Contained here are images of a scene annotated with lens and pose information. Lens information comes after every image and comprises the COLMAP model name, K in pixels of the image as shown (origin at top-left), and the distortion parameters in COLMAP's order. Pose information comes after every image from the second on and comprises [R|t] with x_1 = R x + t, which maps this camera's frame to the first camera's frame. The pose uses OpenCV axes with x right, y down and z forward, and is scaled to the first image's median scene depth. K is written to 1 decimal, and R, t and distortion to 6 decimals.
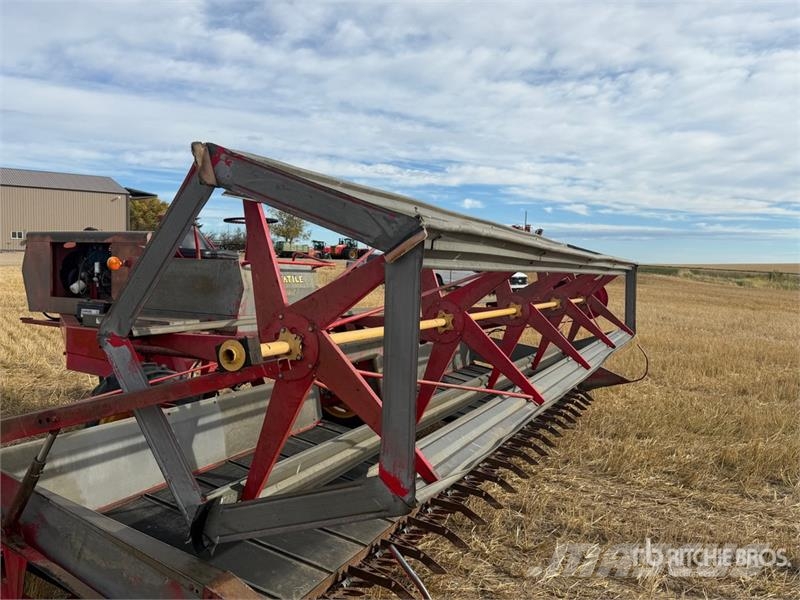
lens RADIAL K [[654.2, 0, 409.2], [0, 654.2, 297.4], [0, 0, 1]] dist [0.052754, -0.068416]
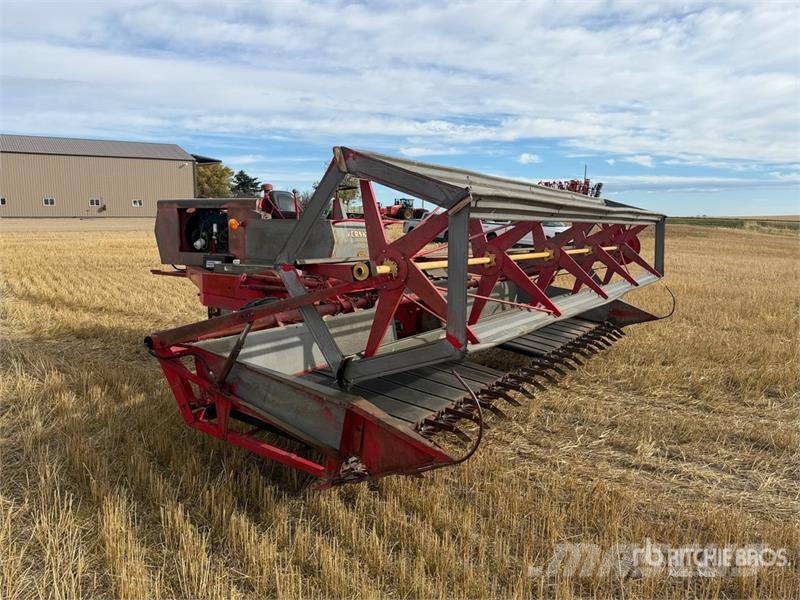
lens RADIAL K [[649.3, 0, 400.3], [0, 649.3, 291.9], [0, 0, 1]] dist [0.119002, -0.216358]
pose [[0.995137, -0.011419, -0.097840, 0.001048], [0.016638, 0.998473, 0.052685, 0.023628], [0.097089, -0.054057, 0.993807, -0.310273]]
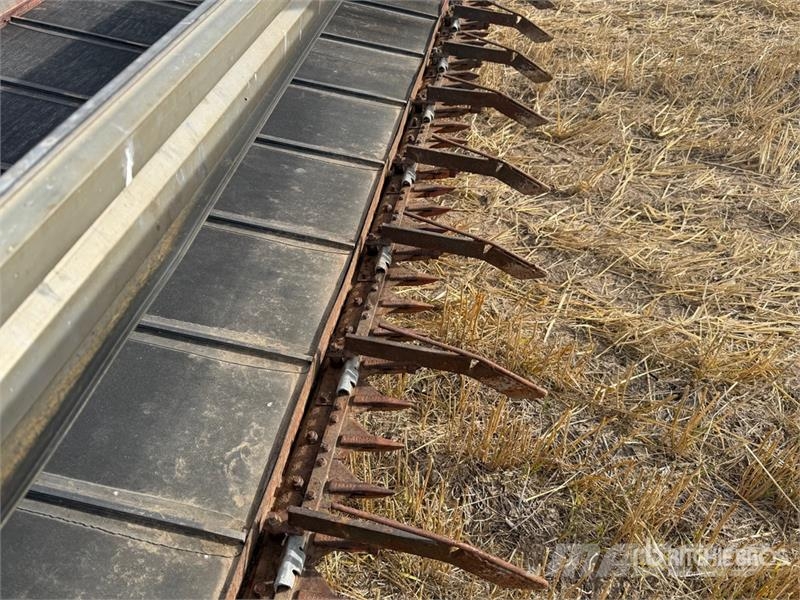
lens RADIAL K [[649.3, 0, 400.3], [0, 649.3, 291.9], [0, 0, 1]] dist [0.119002, -0.216358]
pose [[0.967592, -0.198716, 0.155810, -0.074981], [0.053244, 0.763707, 0.643364, 0.095712], [-0.246840, -0.614218, 0.749537, 0.473991]]
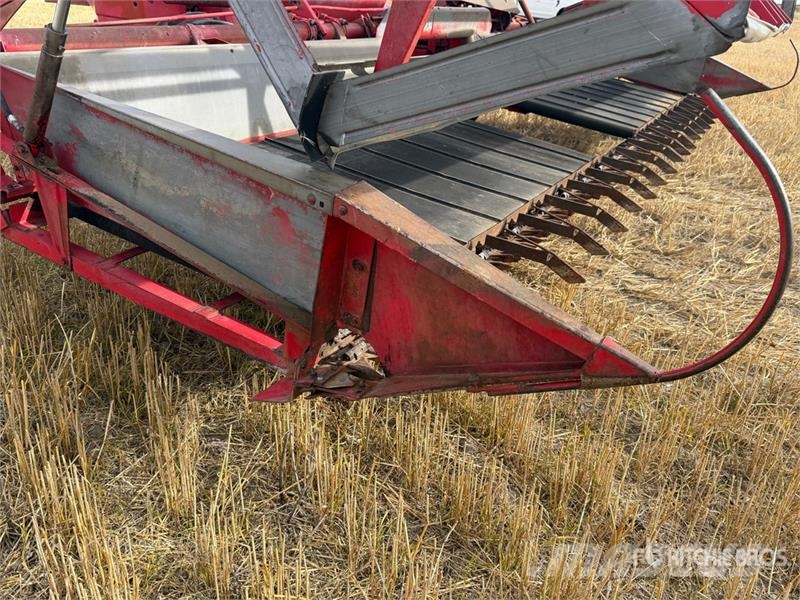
lens RADIAL K [[653.7, 0, 400.2], [0, 653.7, 303.5], [0, 0, 1]] dist [0.122669, -0.229054]
pose [[0.996625, 0.040162, -0.071592, -0.087253], [-0.011268, 0.930819, 0.365307, 0.133983], [0.081311, -0.363268, 0.928130, 0.171807]]
